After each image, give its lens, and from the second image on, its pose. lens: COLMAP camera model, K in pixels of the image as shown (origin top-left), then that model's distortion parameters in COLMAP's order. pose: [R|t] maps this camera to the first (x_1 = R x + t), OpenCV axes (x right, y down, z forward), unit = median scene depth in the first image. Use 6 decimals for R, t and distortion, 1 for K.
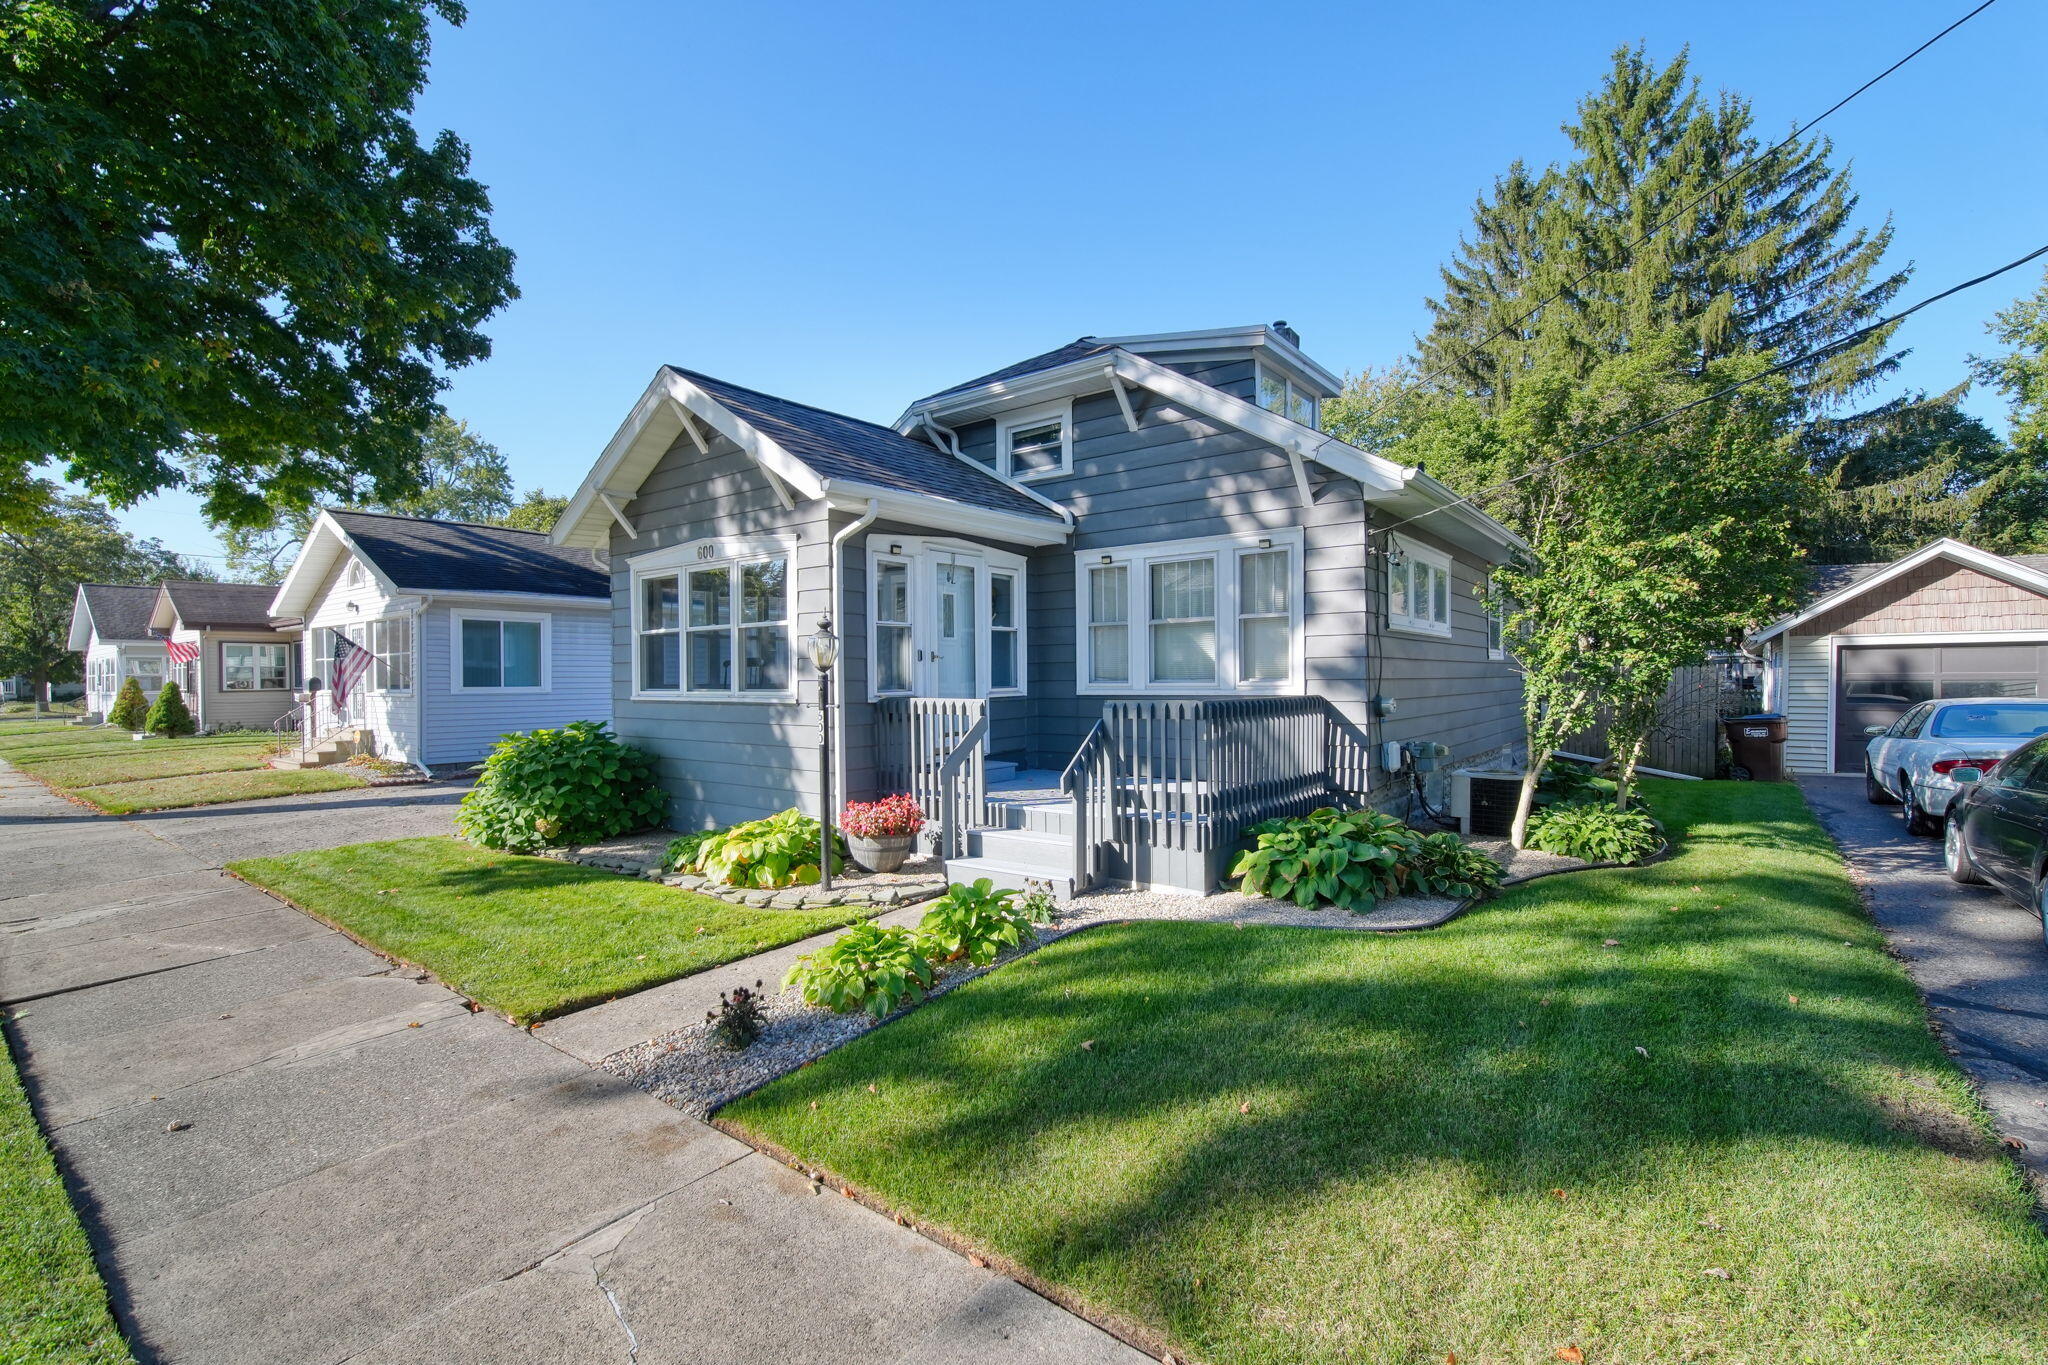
lens RADIAL K [[895.5, 0, 1024.0], [0, 895.5, 682.5], [0, 0, 1]] dist [0.001027, -0.000016]
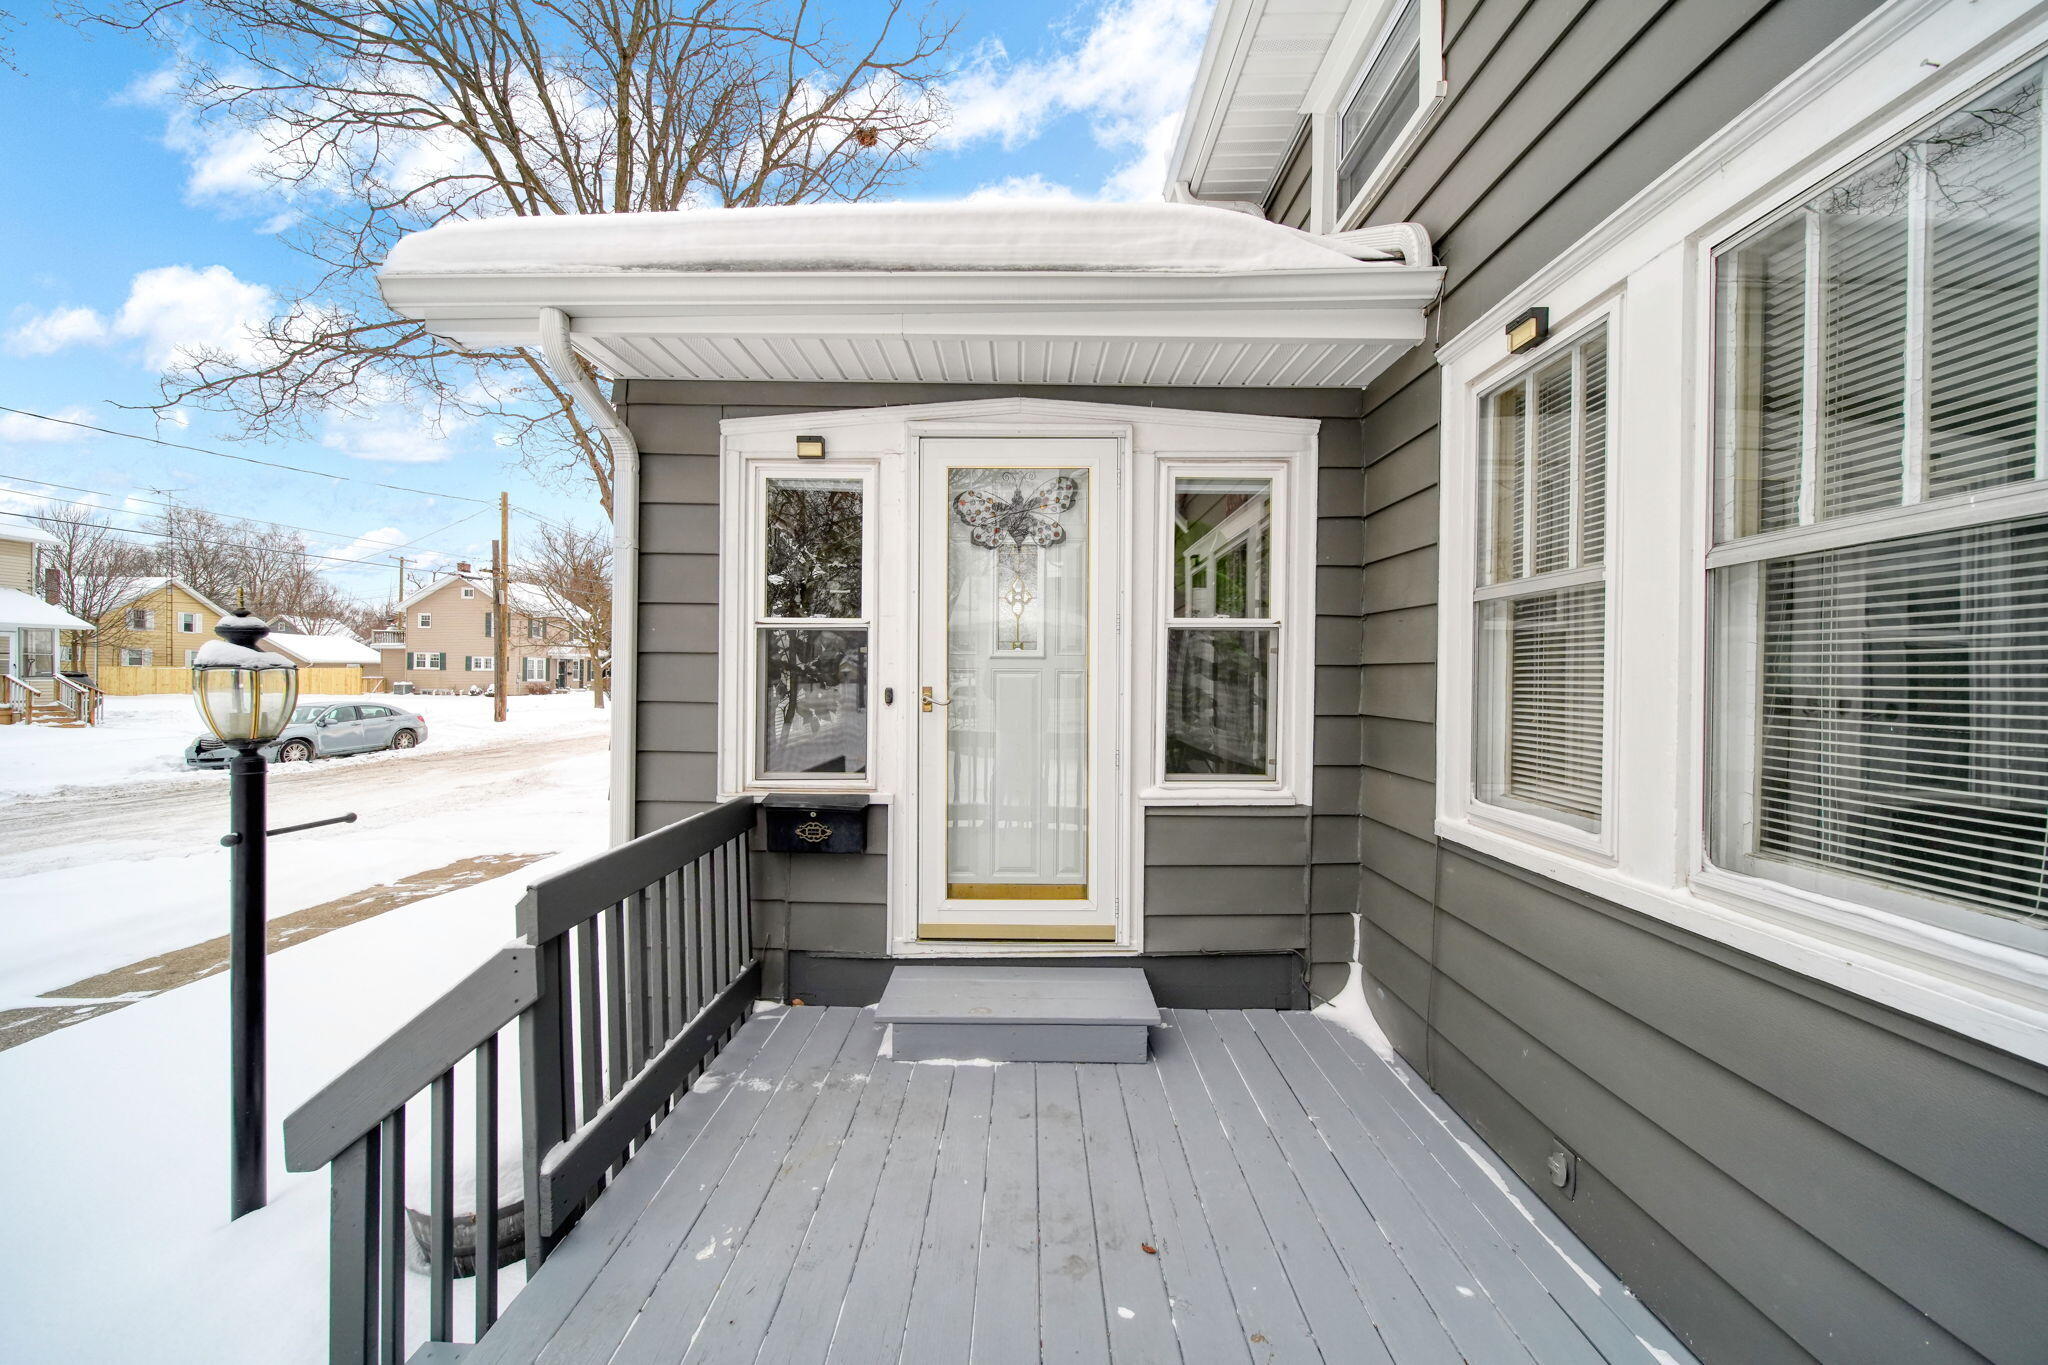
lens RADIAL K [[716.2, 0, 1020.7], [0, 716.2, 679.1], [0, 0, 1]] dist [0.001146, -0.001621]
pose [[0.612918, 0.016591, -0.789973, 0.163741], [-0.017801, 0.999816, 0.007187, -0.037143], [0.789946, 0.009657, 0.613100, 0.752872]]
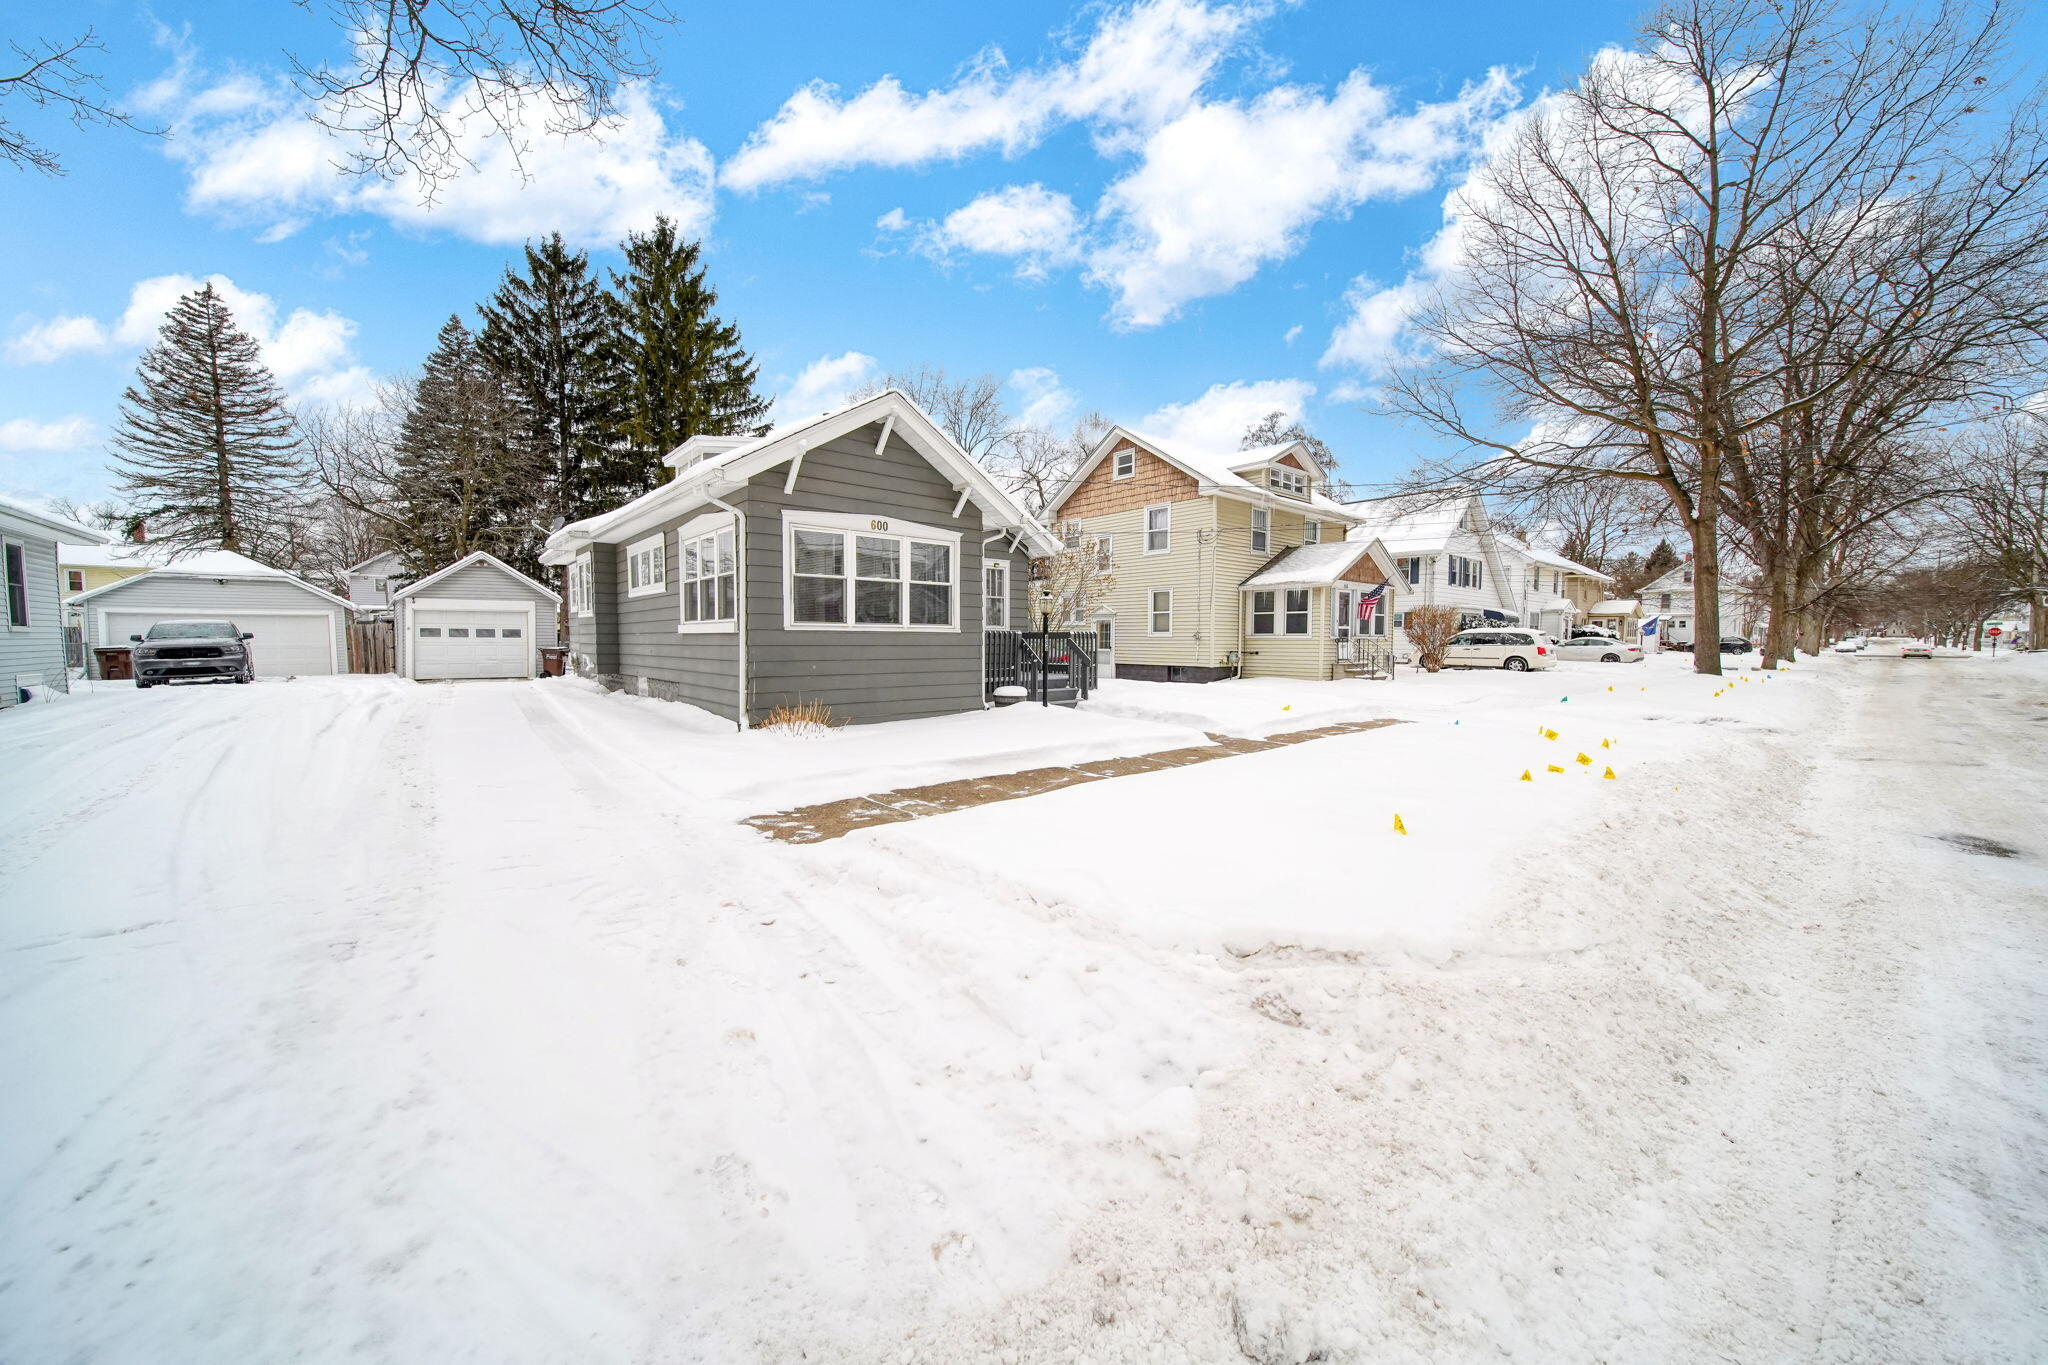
lens RADIAL K [[720.9, 0, 1020.7], [0, 720.9, 674.5], [0, 0, 1]] dist [0.007379, -0.000064]
pose [[0.194634, -0.042087, 0.979973, -1.318951], [0.001003, 0.999087, 0.042709, 0.037719], [-0.980875, -0.007329, 0.194498, 0.510577]]
